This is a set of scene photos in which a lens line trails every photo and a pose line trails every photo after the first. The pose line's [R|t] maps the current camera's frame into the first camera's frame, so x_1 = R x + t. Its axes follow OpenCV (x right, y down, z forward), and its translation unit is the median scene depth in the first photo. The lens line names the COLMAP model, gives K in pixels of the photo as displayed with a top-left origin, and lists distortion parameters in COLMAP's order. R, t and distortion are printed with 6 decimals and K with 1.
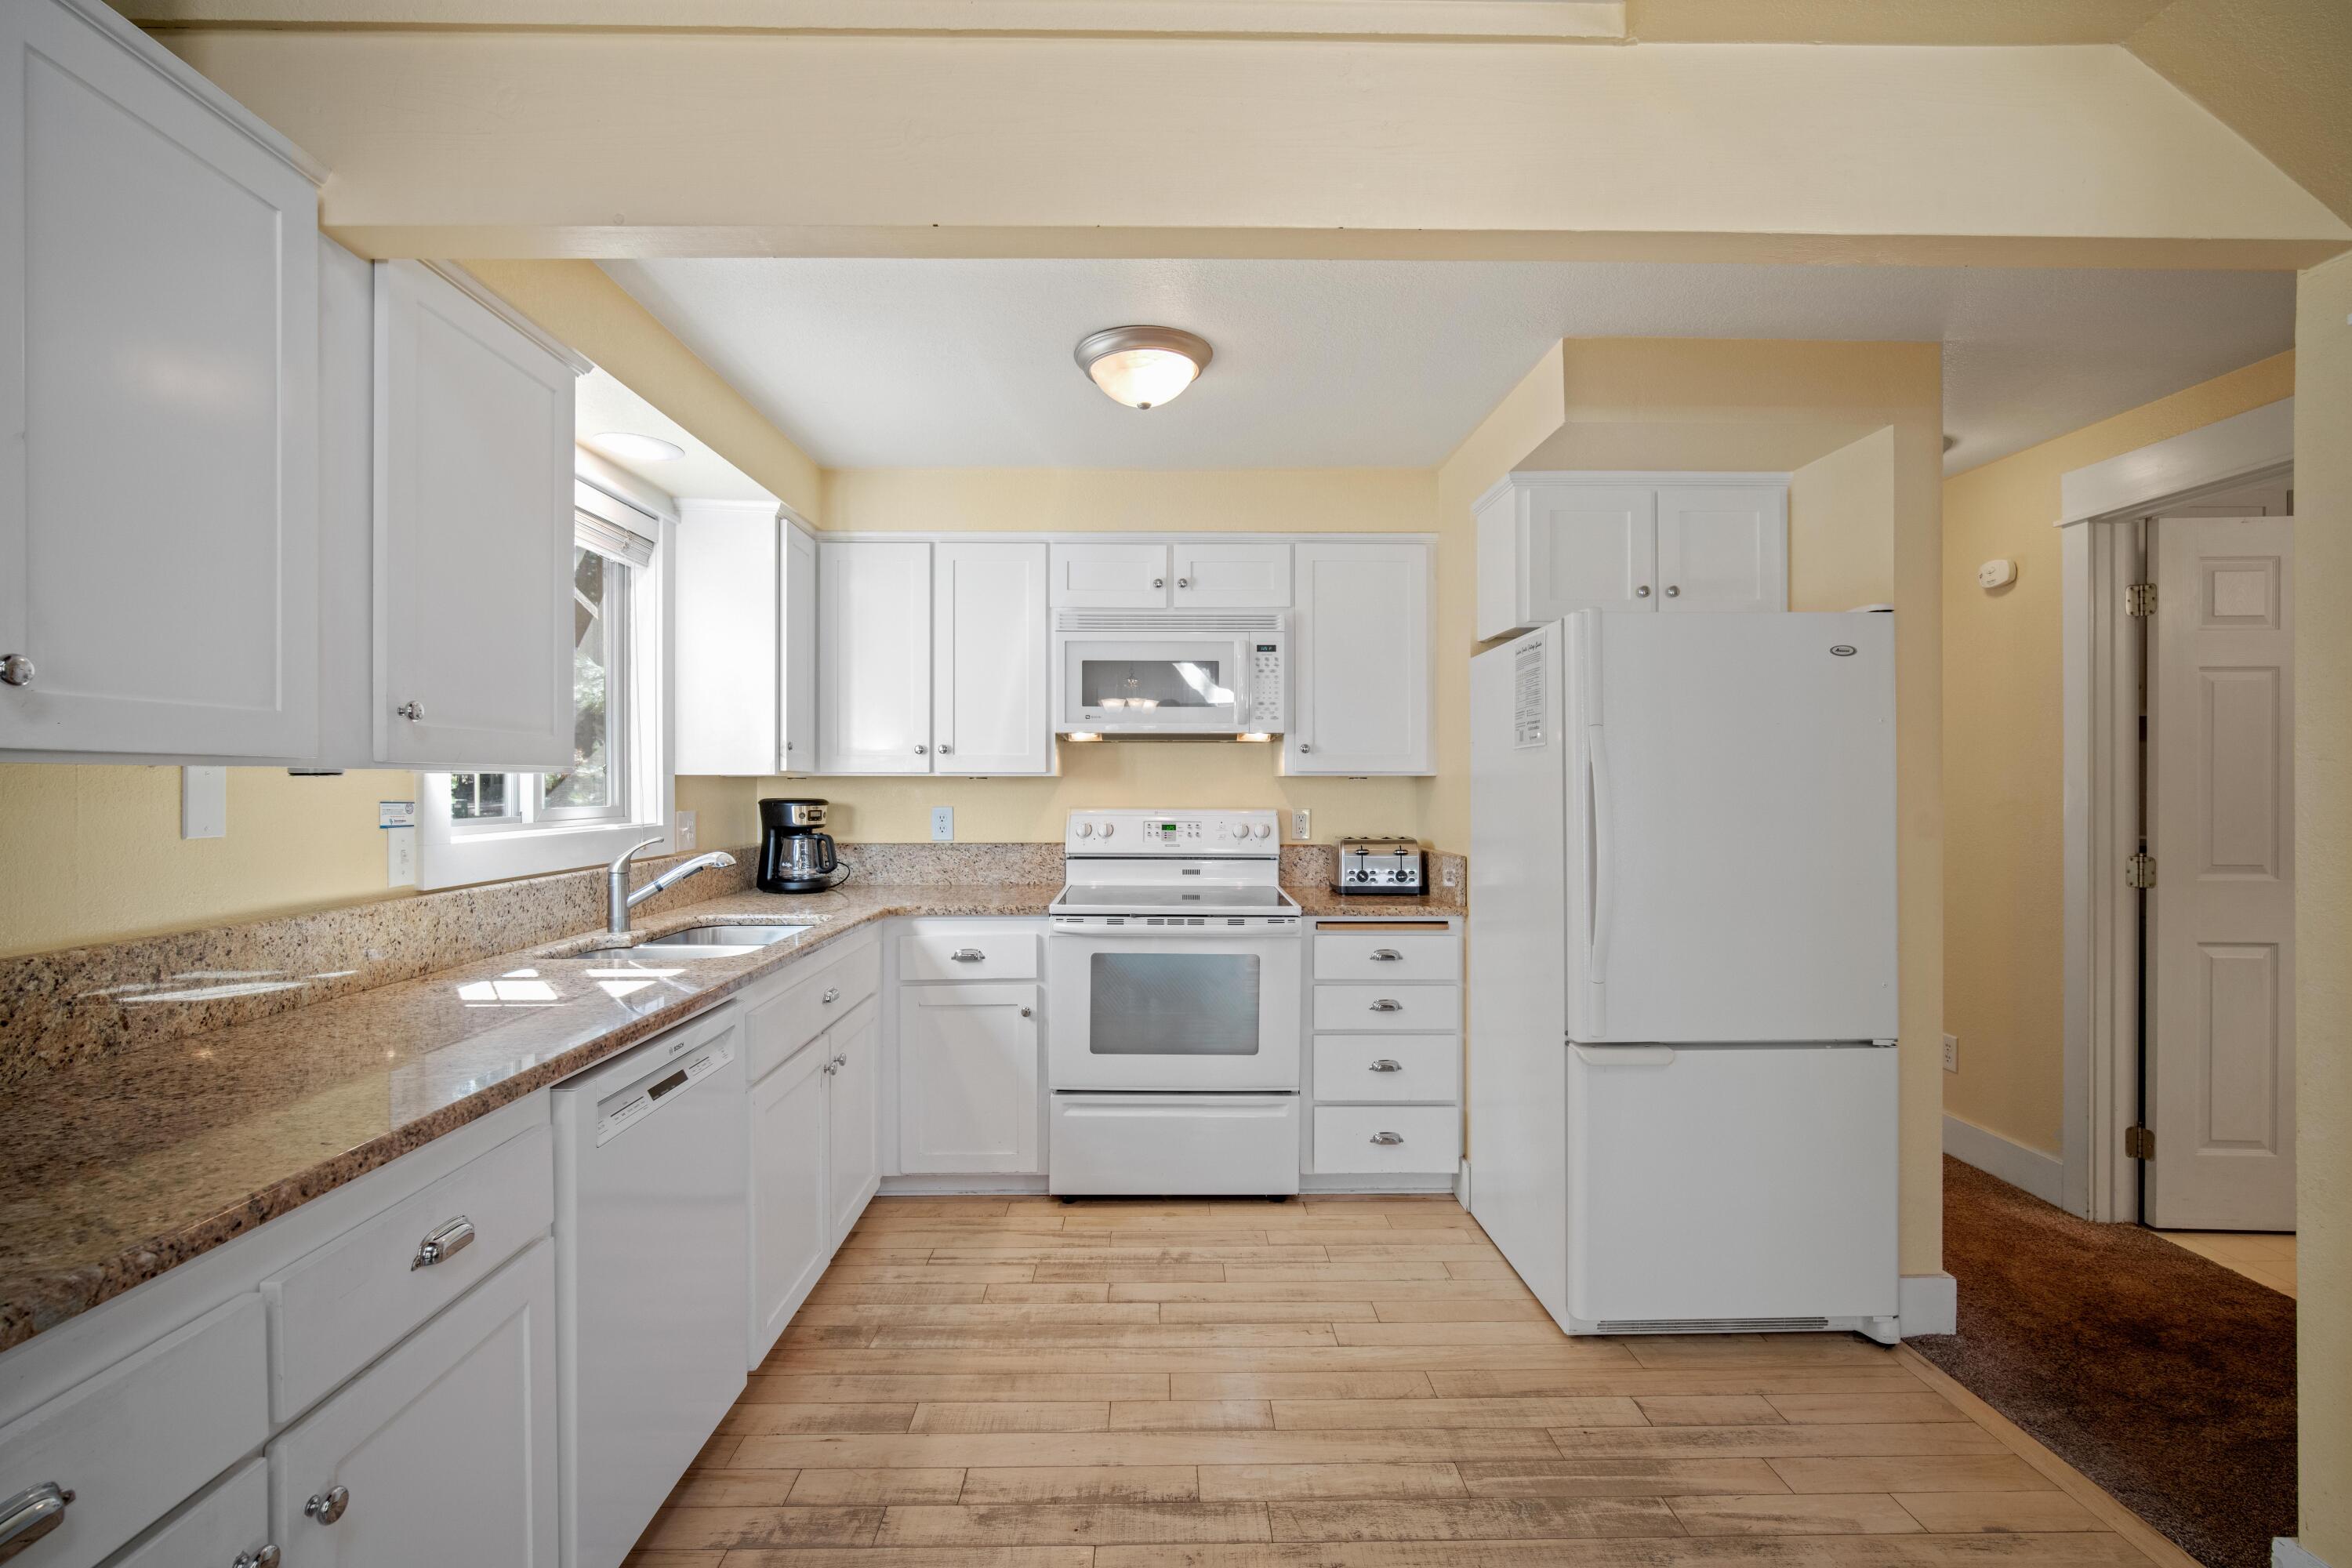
lens RADIAL K [[1029.6, 0, 1170.4], [0, 1029.6, 785.6], [0, 0, 1]] dist [-0.011799, 0.002373]
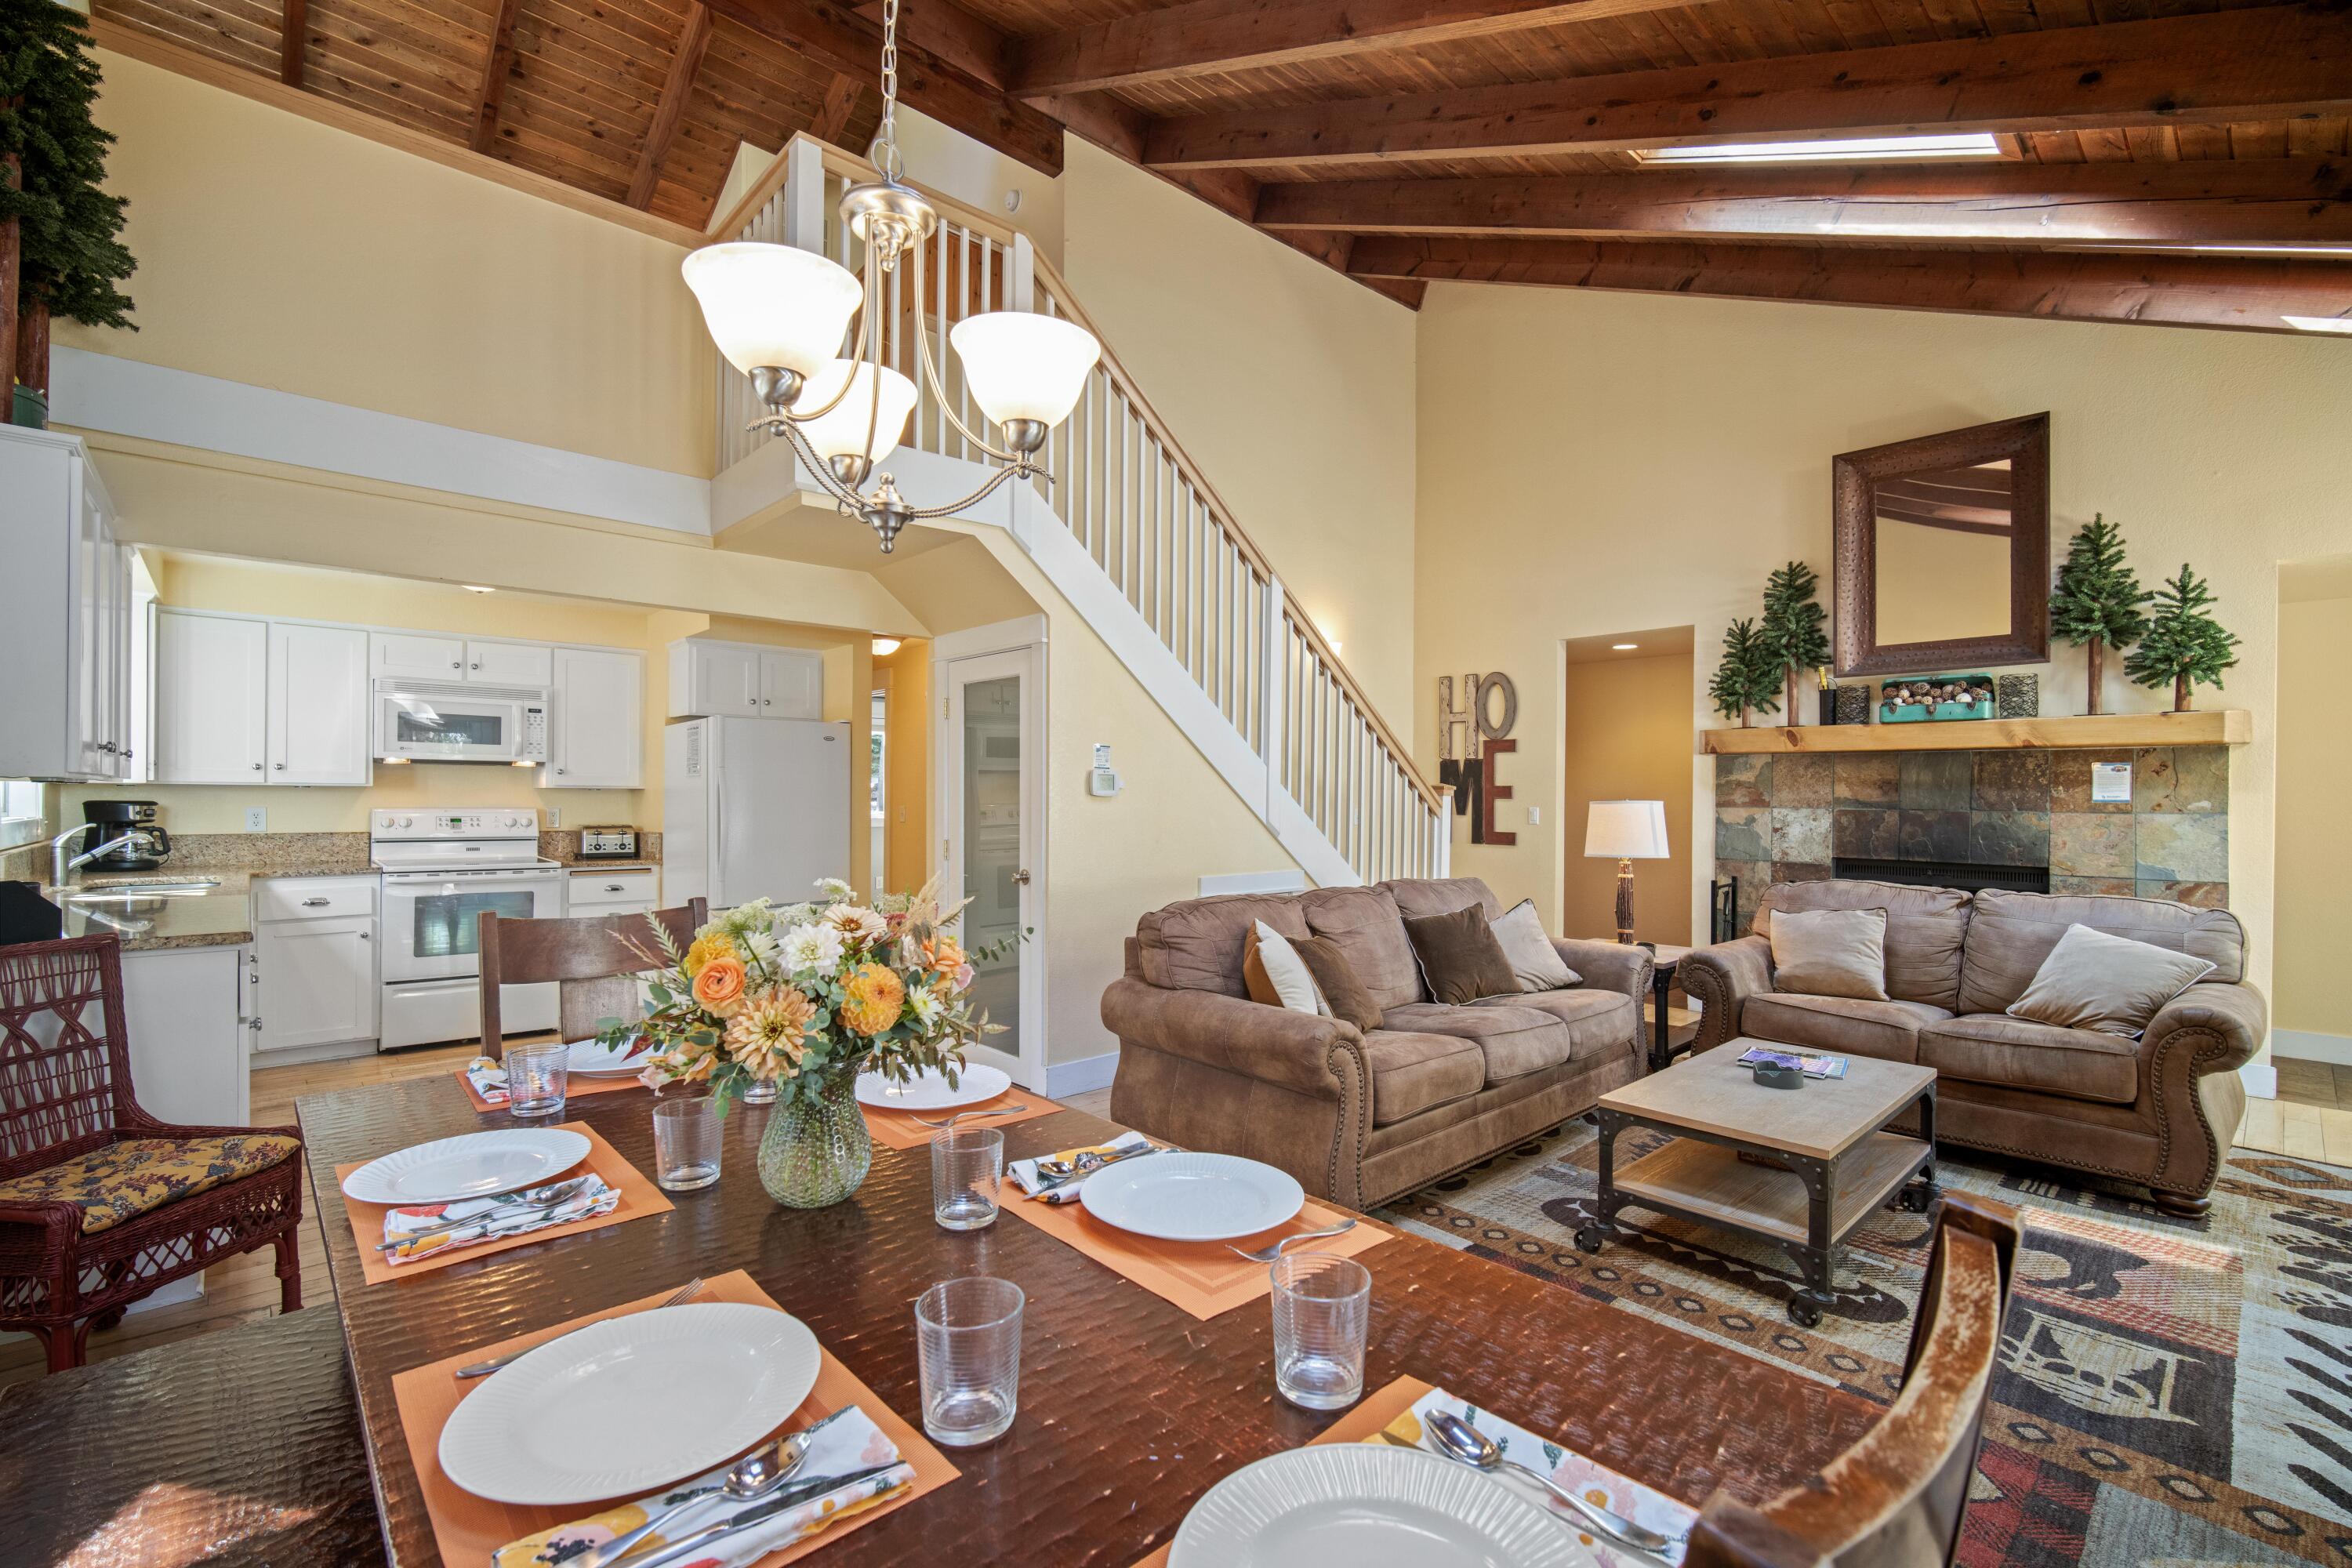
lens RADIAL K [[1029.6, 0, 1167.2], [0, 1029.6, 794.2], [0, 0, 1]] dist [-0.011799, 0.002373]
pose [[0.749281, 0.007458, 0.662211, -0.238755], [-0.003276, 0.999966, -0.007555, 0.010420], [-0.662245, 0.003491, 0.749280, -0.922532]]
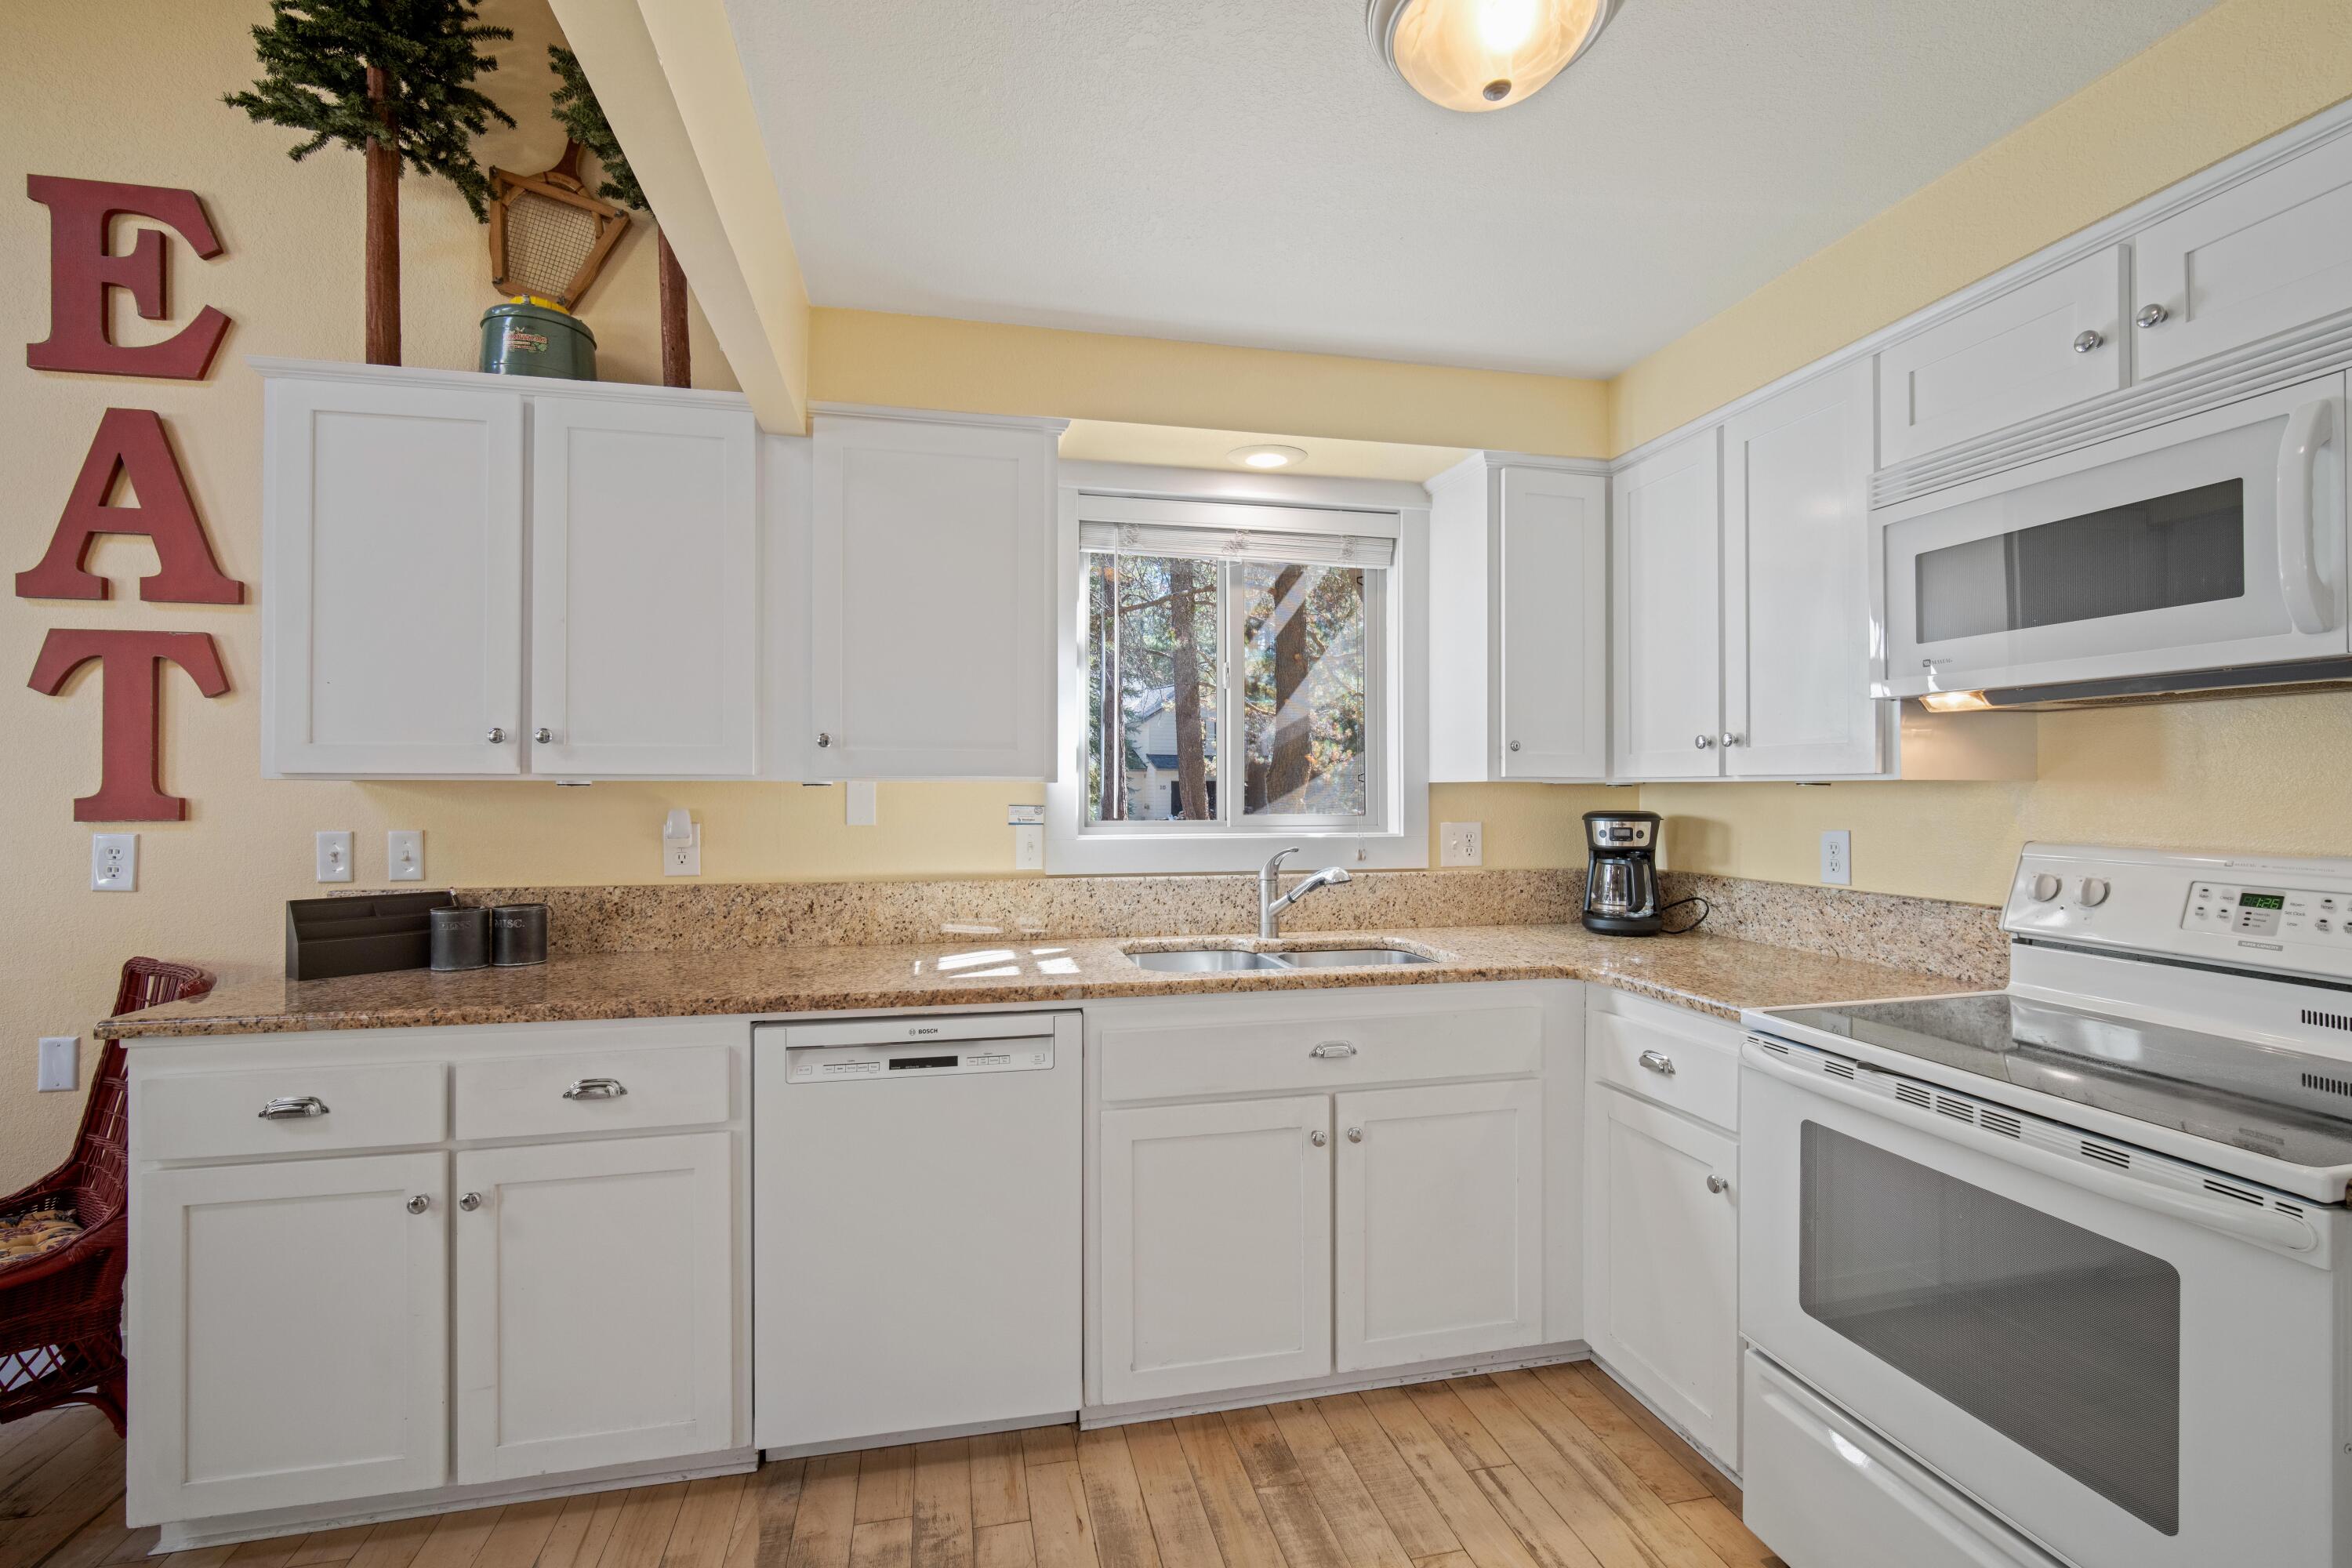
lens RADIAL K [[1029.6, 0, 1180.8], [0, 1029.6, 782.5], [0, 0, 1]] dist [-0.011799, 0.002373]
pose [[0.204894, -0.006051, -0.978765, 0.342104], [-0.003312, 0.999971, -0.006875, -0.002990], [0.978779, 0.004650, 0.204868, 0.540058]]
